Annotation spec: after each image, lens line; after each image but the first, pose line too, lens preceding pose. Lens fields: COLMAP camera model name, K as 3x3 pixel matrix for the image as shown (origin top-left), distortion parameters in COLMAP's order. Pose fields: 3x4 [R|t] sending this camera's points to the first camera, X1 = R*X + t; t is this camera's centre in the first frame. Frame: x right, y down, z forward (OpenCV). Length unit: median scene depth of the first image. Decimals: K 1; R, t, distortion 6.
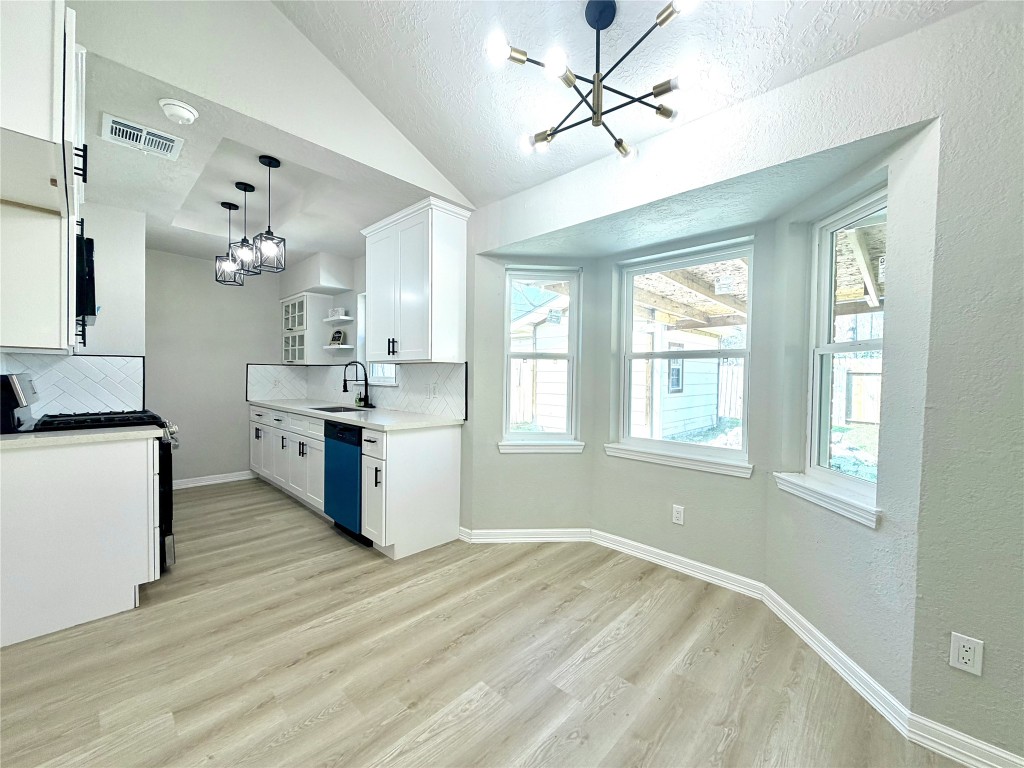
lens RADIAL K [[408.8, 0, 509.2], [0, 408.8, 382.9], [0, 0, 1]] dist [0.001037, 0.000882]
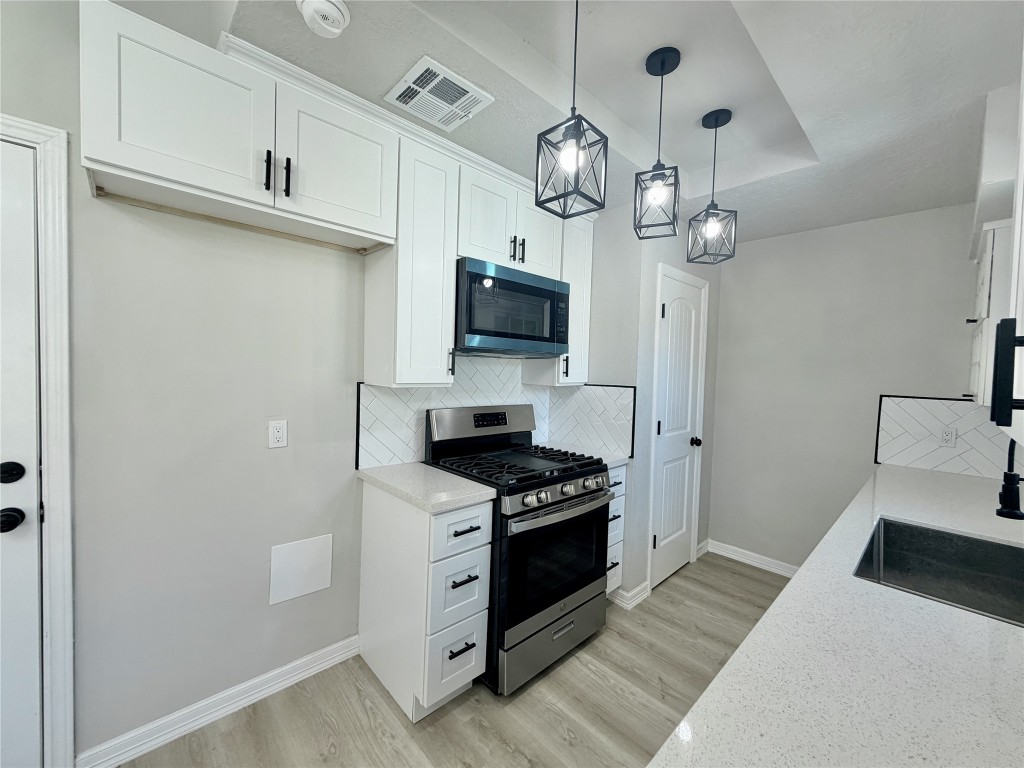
lens RADIAL K [[408.8, 0, 509.8], [0, 408.8, 383.1], [0, 0, 1]] dist [0.001037, 0.000882]
pose [[-0.052496, 0.020135, -0.998418, -0.094915], [-0.047629, 0.998608, 0.022643, -0.066298], [0.997485, 0.048743, -0.051464, 0.686890]]
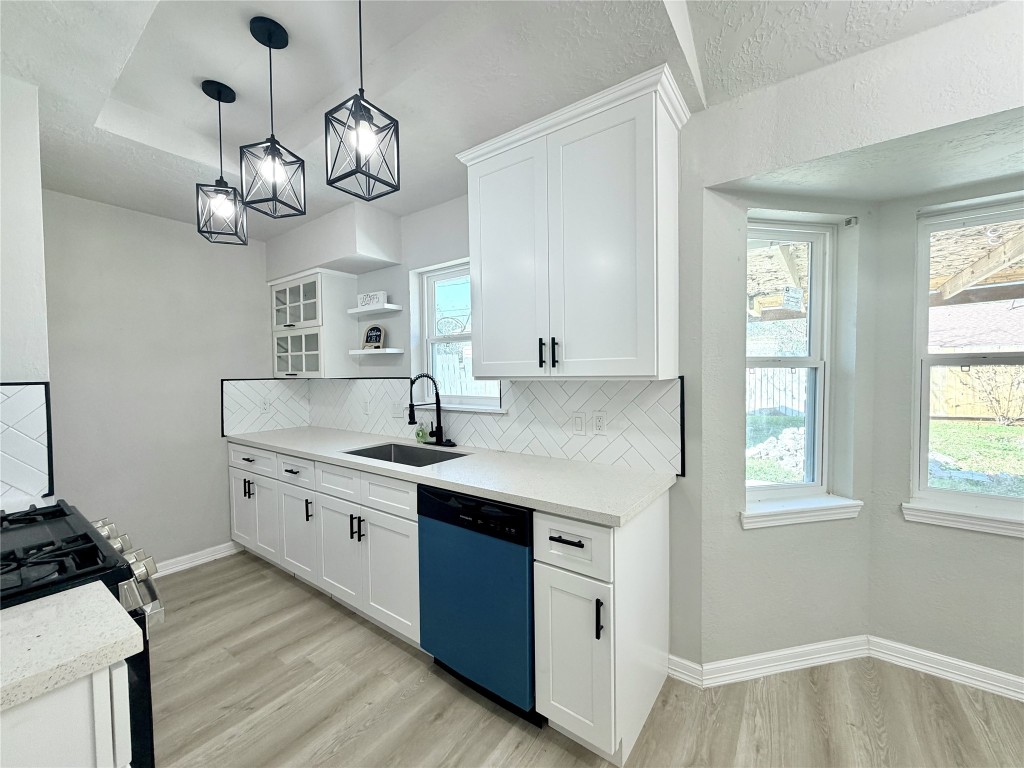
lens RADIAL K [[408.8, 0, 509.7], [0, 408.8, 382.9], [0, 0, 1]] dist [0.001037, 0.000882]
pose [[0.990695, -0.030042, 0.132747, -0.351194], [0.028808, 0.999522, 0.011207, -0.045813], [-0.133021, -0.007278, 0.991087, 0.378415]]
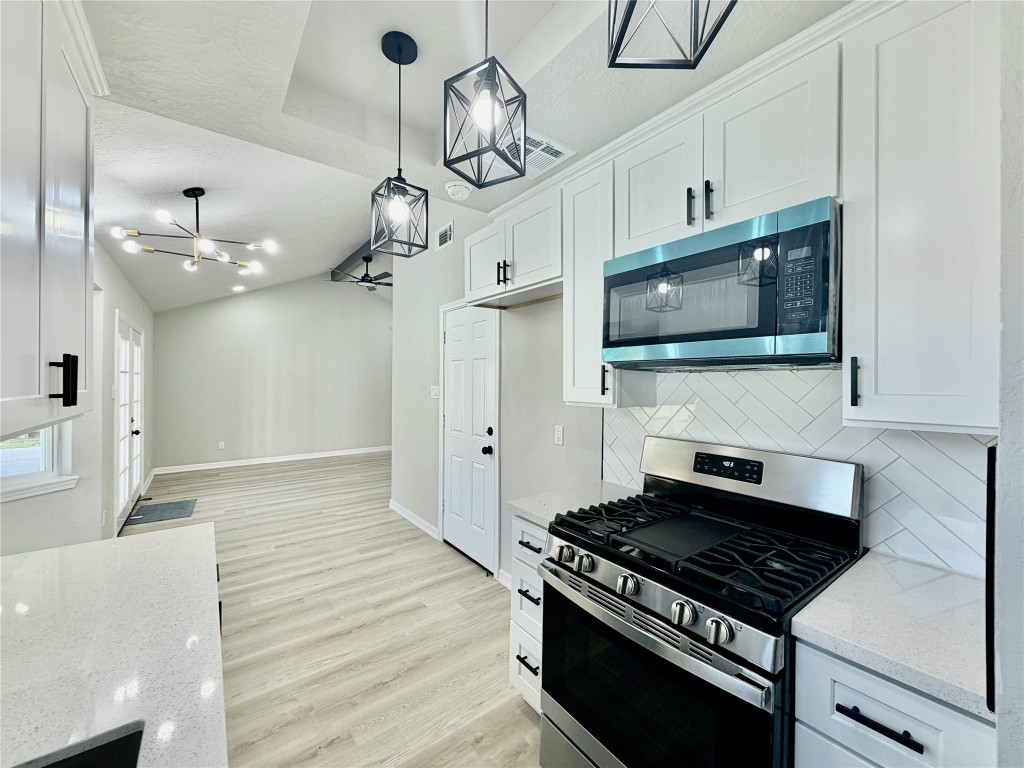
lens RADIAL K [[408.8, 0, 511.3], [0, 408.8, 383.1], [0, 0, 1]] dist [0.001037, 0.000882]
pose [[-0.986715, -0.023192, 0.160798, -0.580922], [-0.019213, 0.999471, 0.026257, -0.085273], [-0.161322, 0.022819, -0.986638, 1.070120]]
